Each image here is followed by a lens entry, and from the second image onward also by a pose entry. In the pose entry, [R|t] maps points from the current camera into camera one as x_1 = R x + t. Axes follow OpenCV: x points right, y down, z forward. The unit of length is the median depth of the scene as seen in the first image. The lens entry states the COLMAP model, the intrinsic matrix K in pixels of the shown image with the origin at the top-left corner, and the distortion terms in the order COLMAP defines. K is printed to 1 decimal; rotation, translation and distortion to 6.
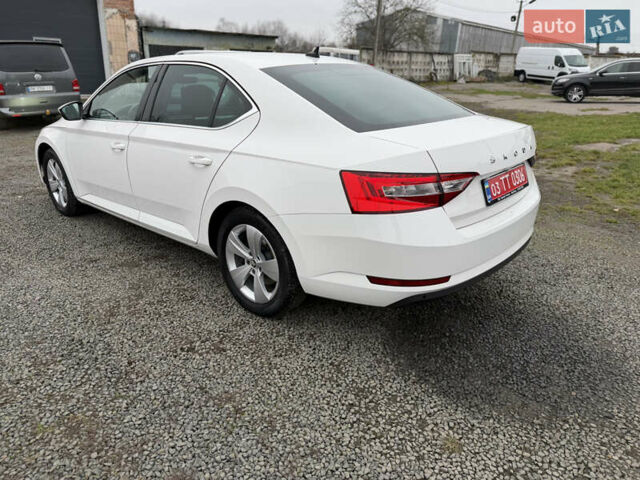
lens RADIAL K [[446.2, 0, 318.7], [0, 446.2, 238.3], [0, 0, 1]] dist [0.025641, -0.026595]
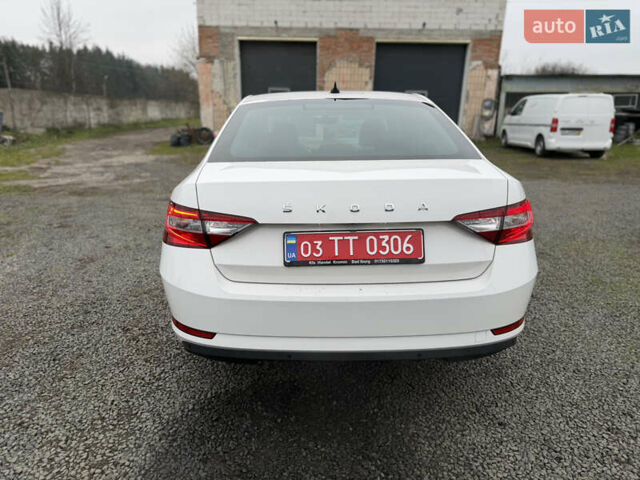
lens RADIAL K [[446.2, 0, 322.3], [0, 446.2, 237.0], [0, 0, 1]] dist [0.025641, -0.026595]
pose [[0.689191, 0.180693, -0.701688, 0.862491], [-0.249700, 0.968315, 0.004099, -0.126995], [0.680195, 0.172386, 0.712473, 0.437265]]
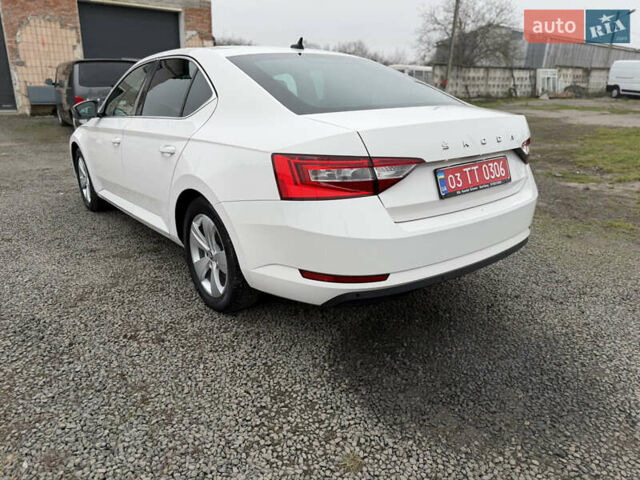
lens RADIAL K [[446.2, 0, 316.2], [0, 446.2, 240.2], [0, 0, 1]] dist [0.025641, -0.026595]
pose [[0.985111, 0.045915, -0.165677, 0.256381], [-0.051744, 0.998178, -0.031035, 0.044612], [0.163950, 0.039146, 0.985692, 0.085444]]
